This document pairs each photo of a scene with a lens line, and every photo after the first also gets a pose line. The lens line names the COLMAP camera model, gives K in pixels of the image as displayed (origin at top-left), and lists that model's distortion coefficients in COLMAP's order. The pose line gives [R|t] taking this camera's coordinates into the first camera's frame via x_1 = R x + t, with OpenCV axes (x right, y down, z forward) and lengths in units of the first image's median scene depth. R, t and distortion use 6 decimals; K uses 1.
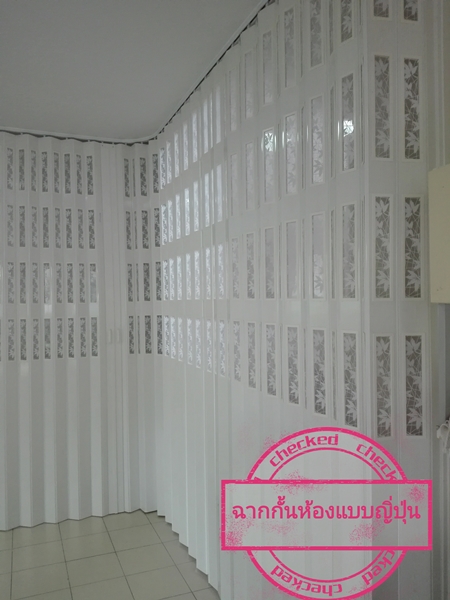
lens RADIAL K [[481.0, 0, 224.9], [0, 481.0, 300.9], [0, 0, 1]] dist [0.002959, -0.060782]
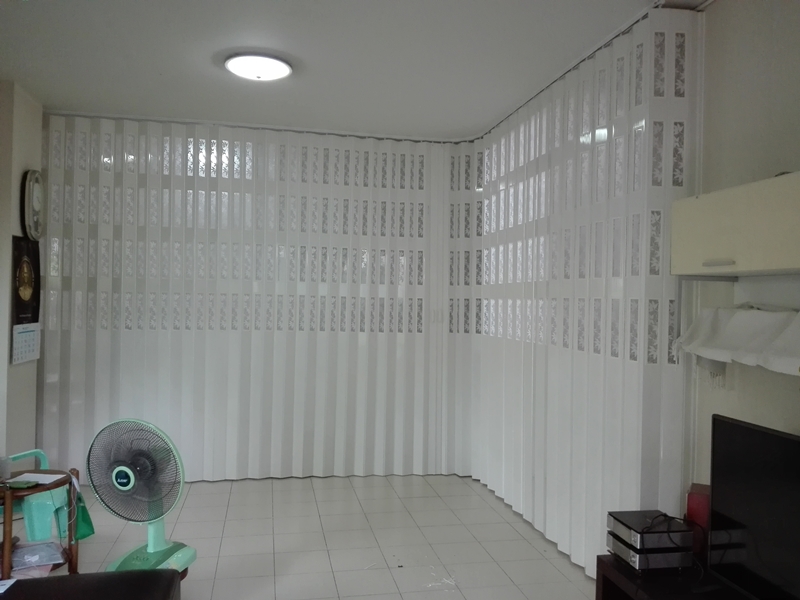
lens RADIAL K [[641.3, 0, 379.0], [0, 641.3, 304.2], [0, 0, 1]] dist [0.002959, -0.060782]
pose [[0.974008, 0.032377, -0.224187, -0.034364], [-0.031595, 0.999476, 0.007074, 0.045992], [0.224298, 0.000193, 0.974521, -0.556722]]
